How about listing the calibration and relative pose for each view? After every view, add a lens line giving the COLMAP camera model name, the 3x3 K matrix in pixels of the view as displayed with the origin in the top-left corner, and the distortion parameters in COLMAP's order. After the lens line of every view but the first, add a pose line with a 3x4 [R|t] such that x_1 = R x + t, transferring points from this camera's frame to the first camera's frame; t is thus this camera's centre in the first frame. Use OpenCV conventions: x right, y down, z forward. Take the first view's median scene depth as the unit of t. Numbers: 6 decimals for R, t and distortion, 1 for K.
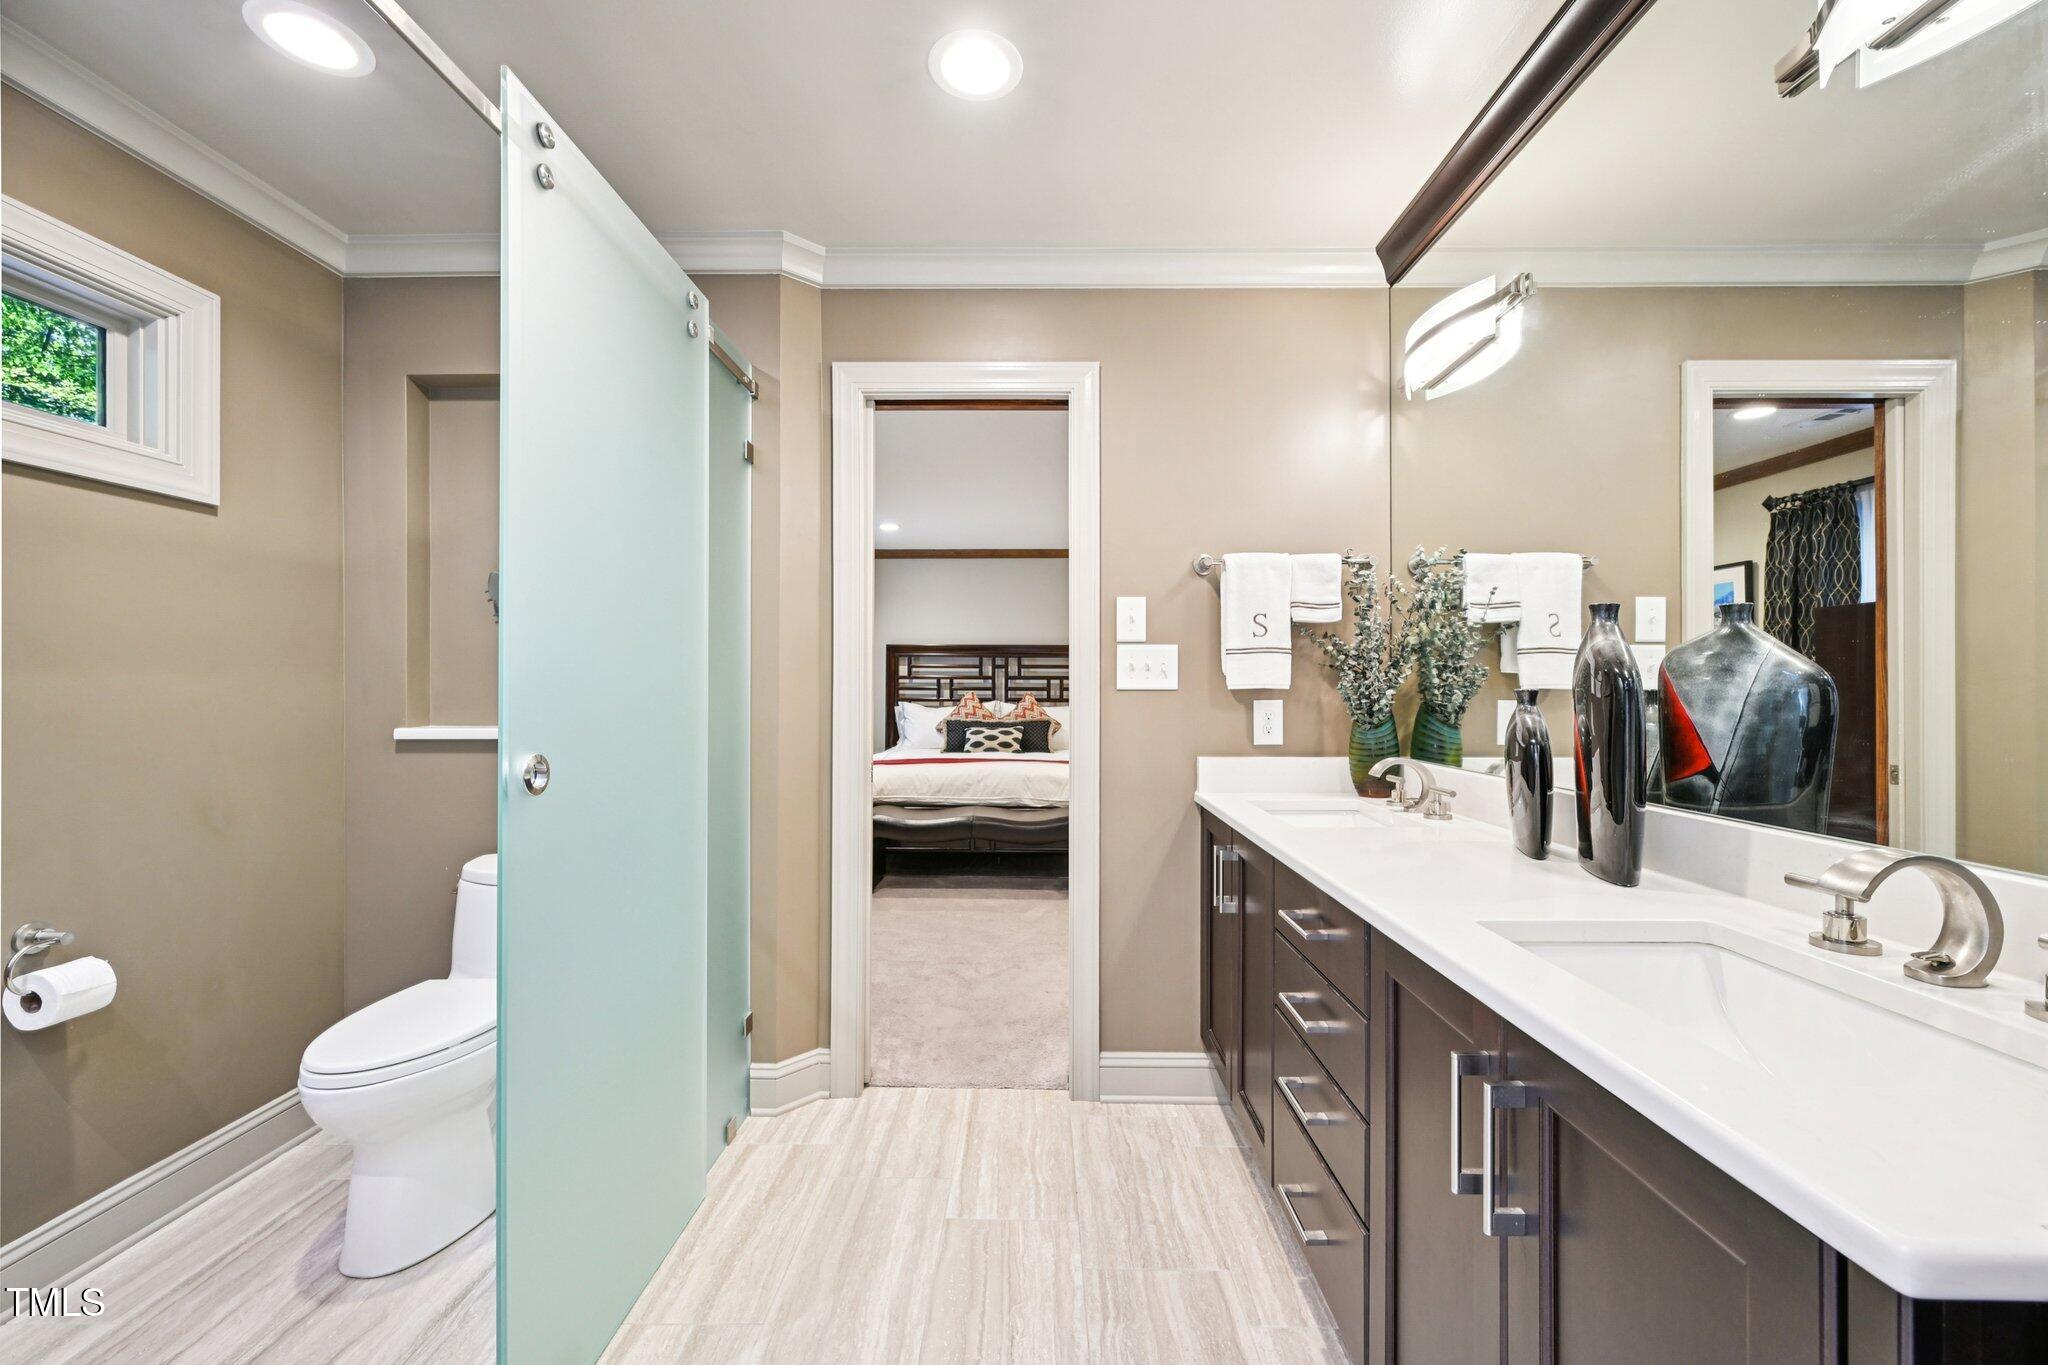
lens RADIAL K [[814.0, 0, 1022.9], [0, 814.0, 684.9], [0, 0, 1]] dist [-0.000952, -0.000190]
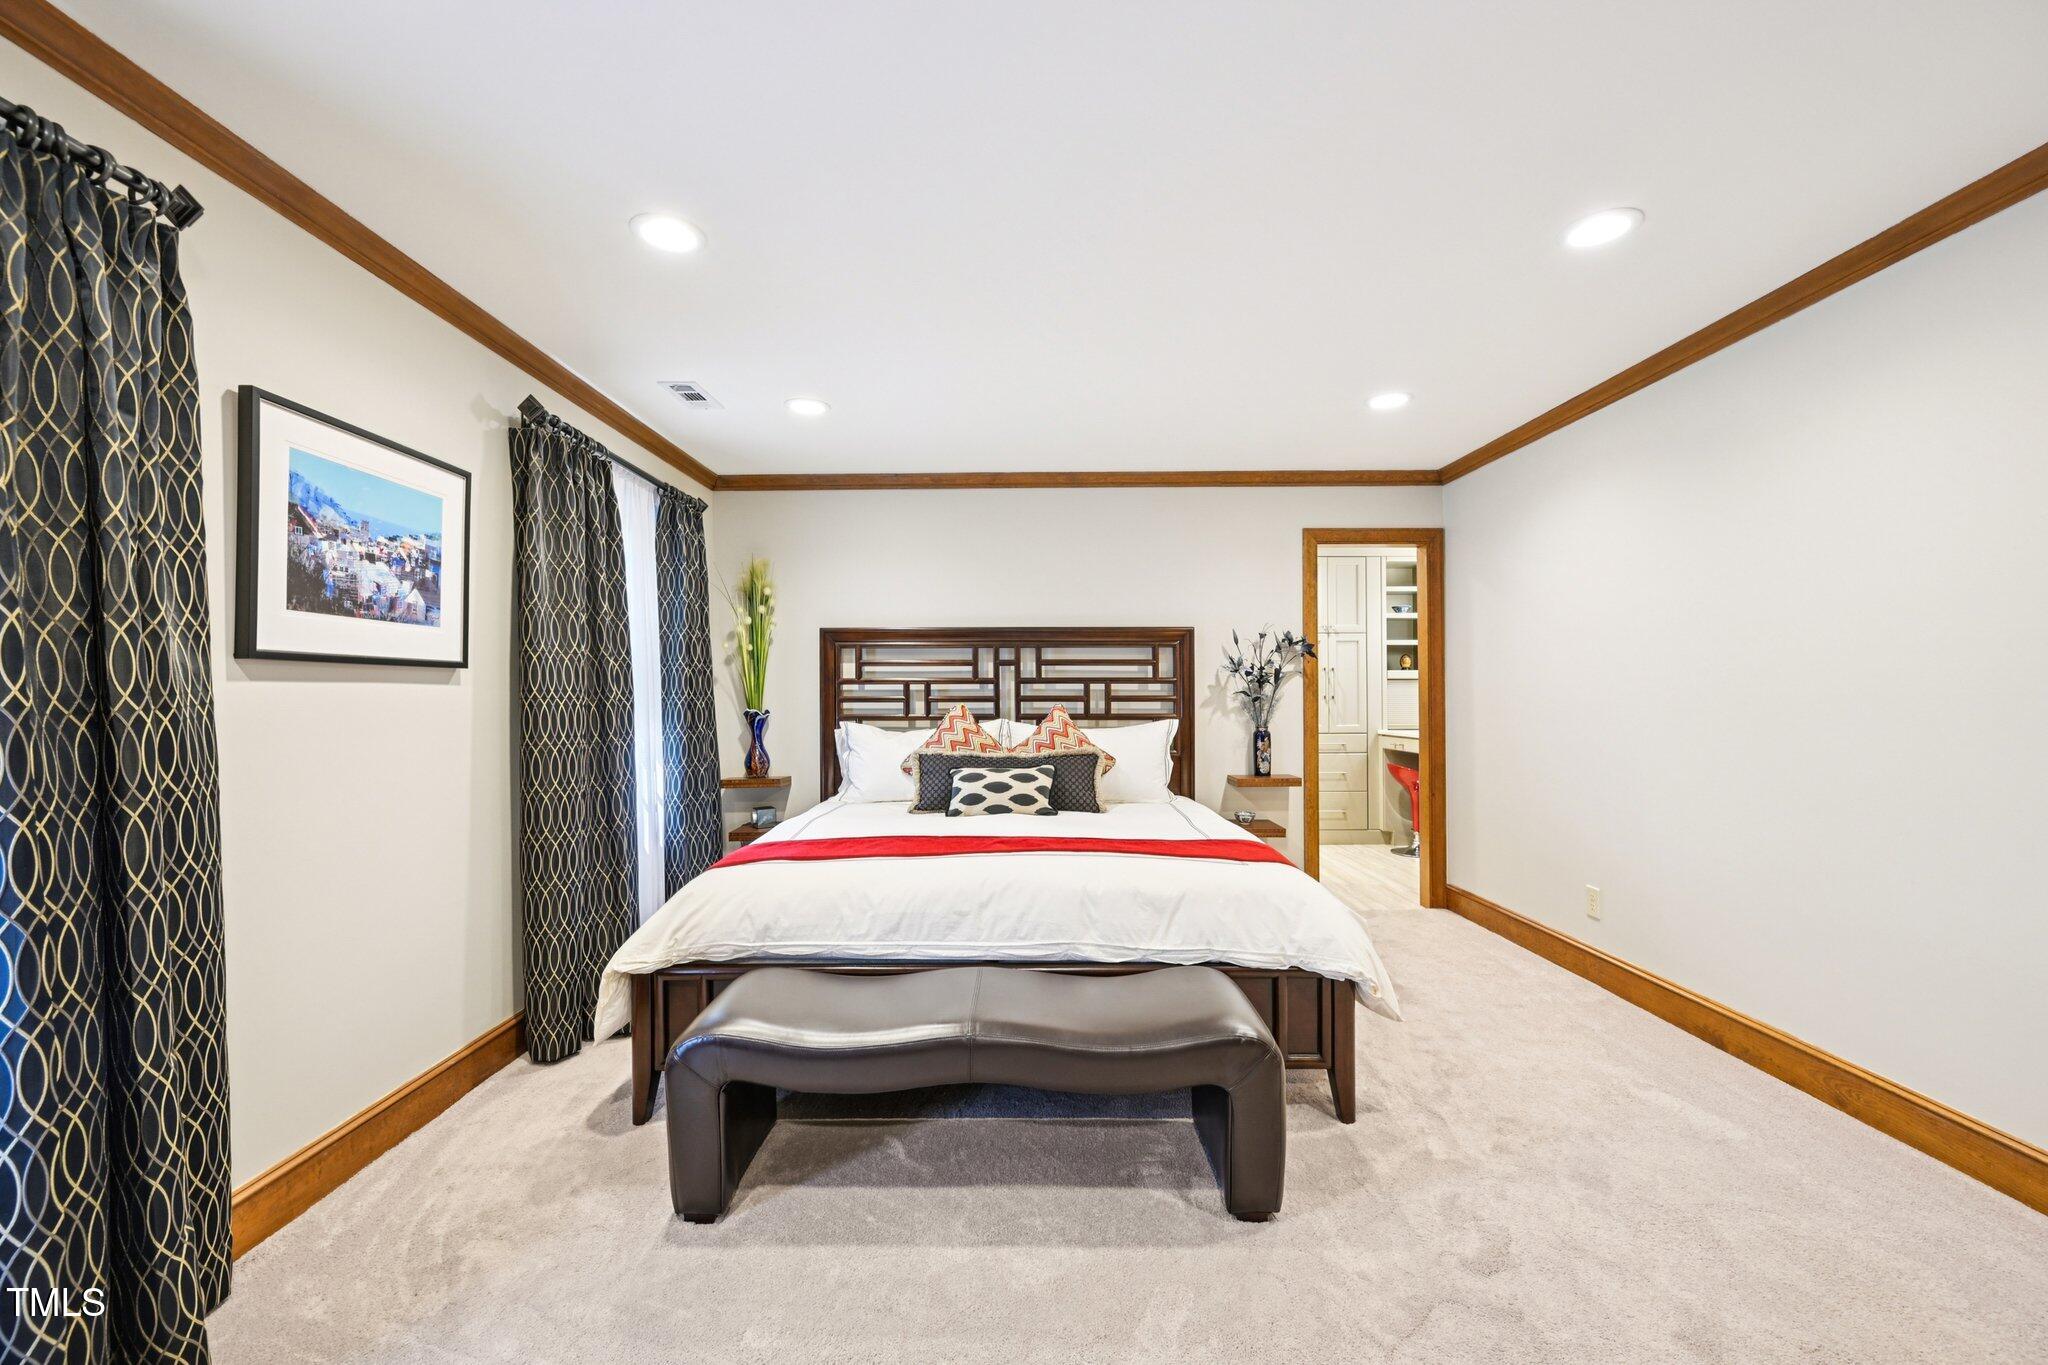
lens RADIAL K [[814.0, 0, 1028.4], [0, 814.0, 689.5], [0, 0, 1]] dist [-0.000952, -0.000190]
pose [[0.999605, -0.006414, 0.027345, -0.029955], [0.006507, 0.999973, -0.003294, -0.000266], [-0.027323, 0.003471, 0.999621, 0.400359]]
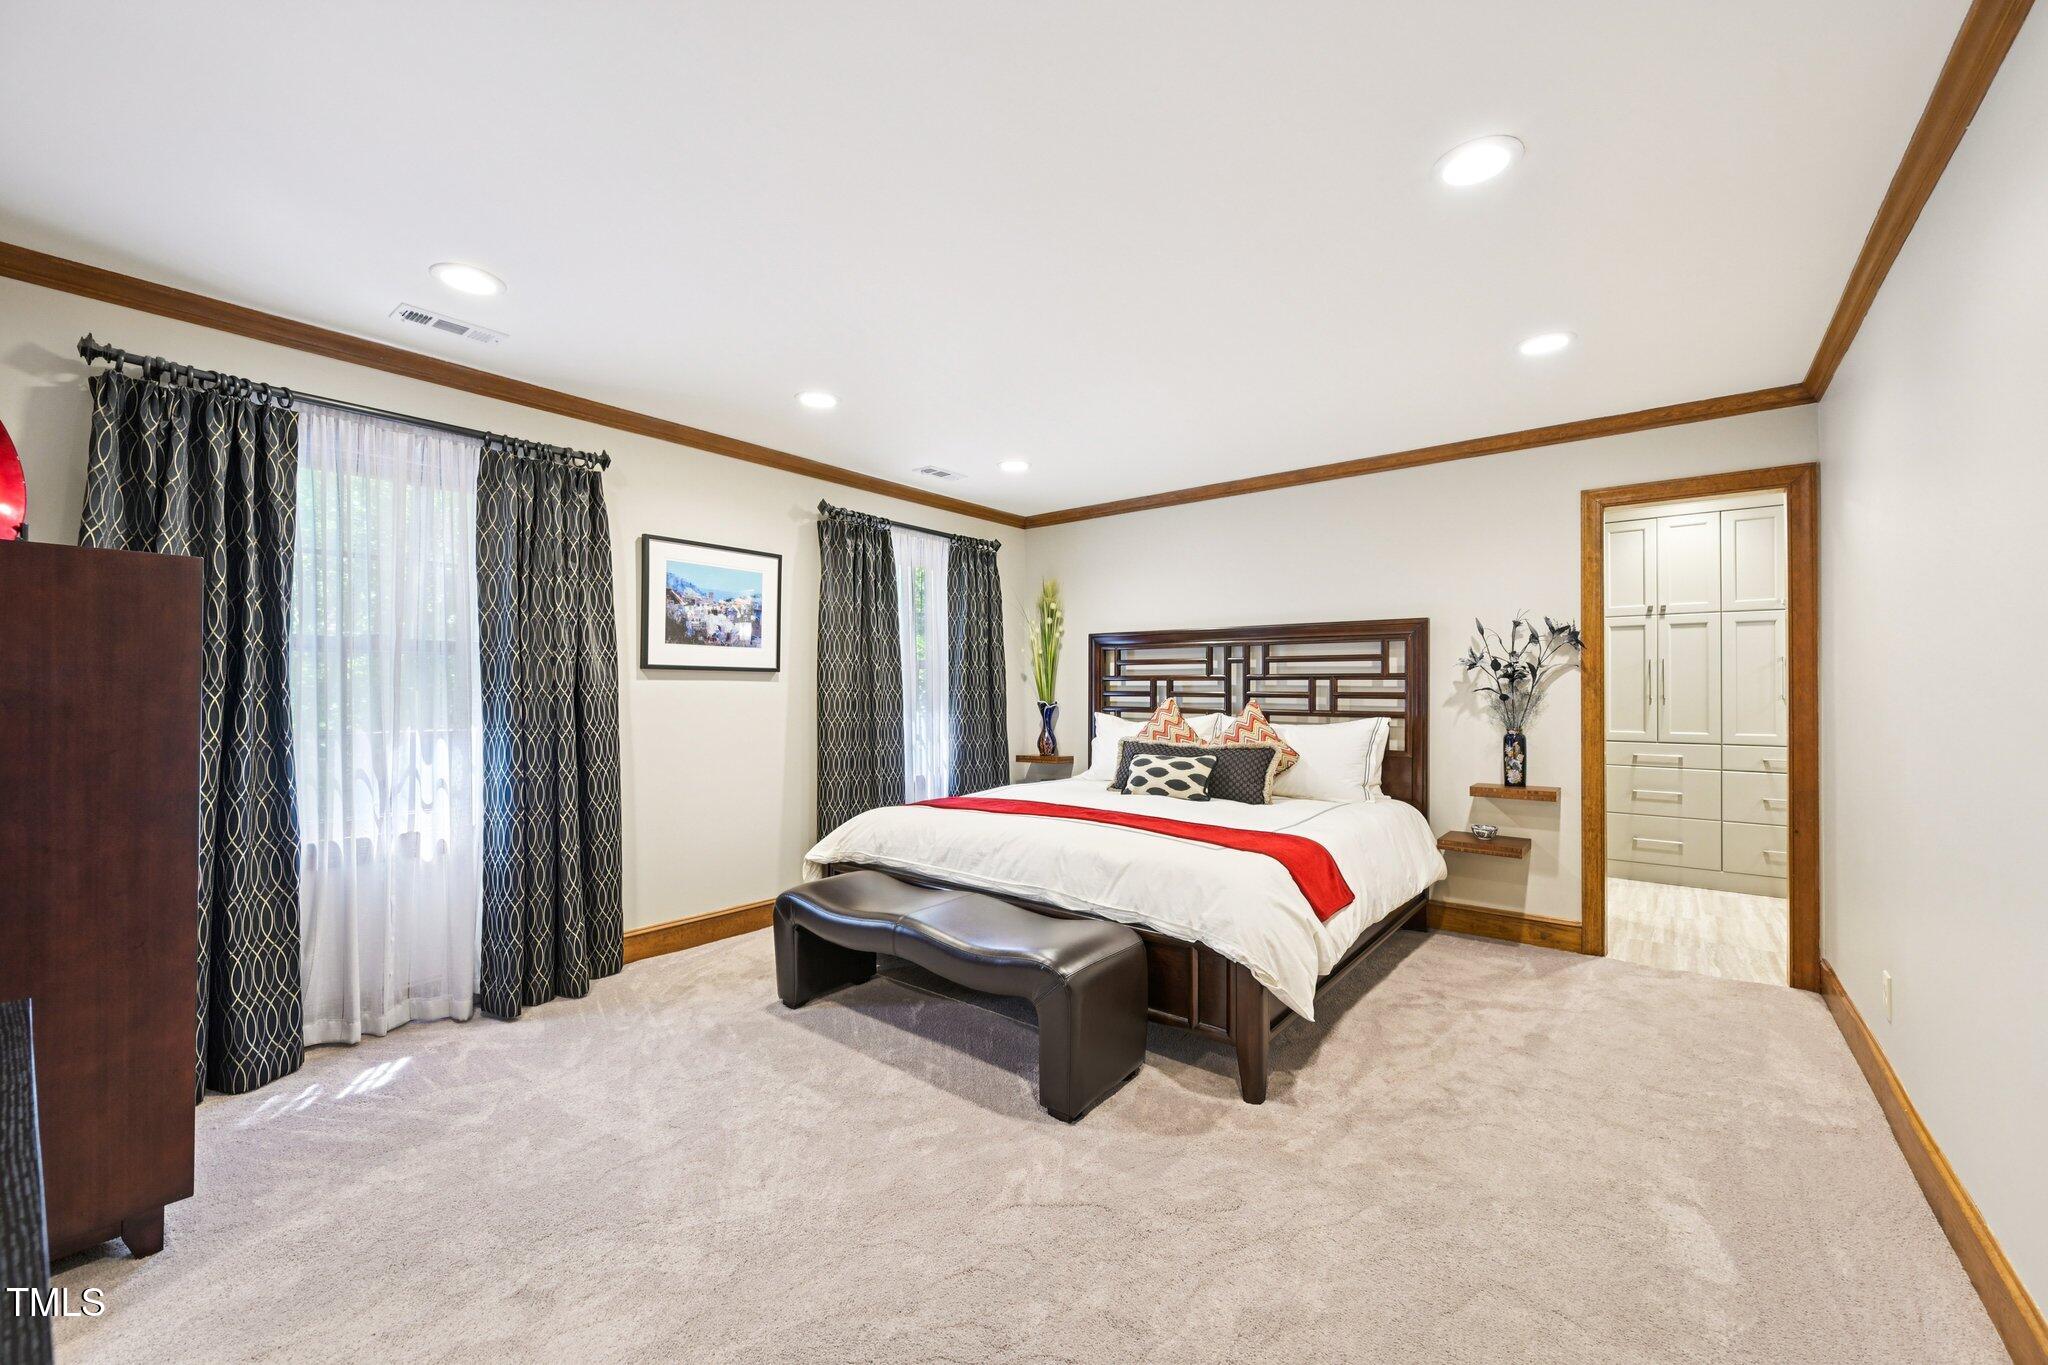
lens RADIAL K [[814.0, 0, 1029.8], [0, 814.0, 688.8], [0, 0, 1]] dist [-0.000952, -0.000190]
pose [[0.798420, -0.001013, -0.602100, 0.237606], [0.000273, 0.999999, -0.001321, 0.000962], [0.602100, 0.000890, 0.798420, 0.396950]]
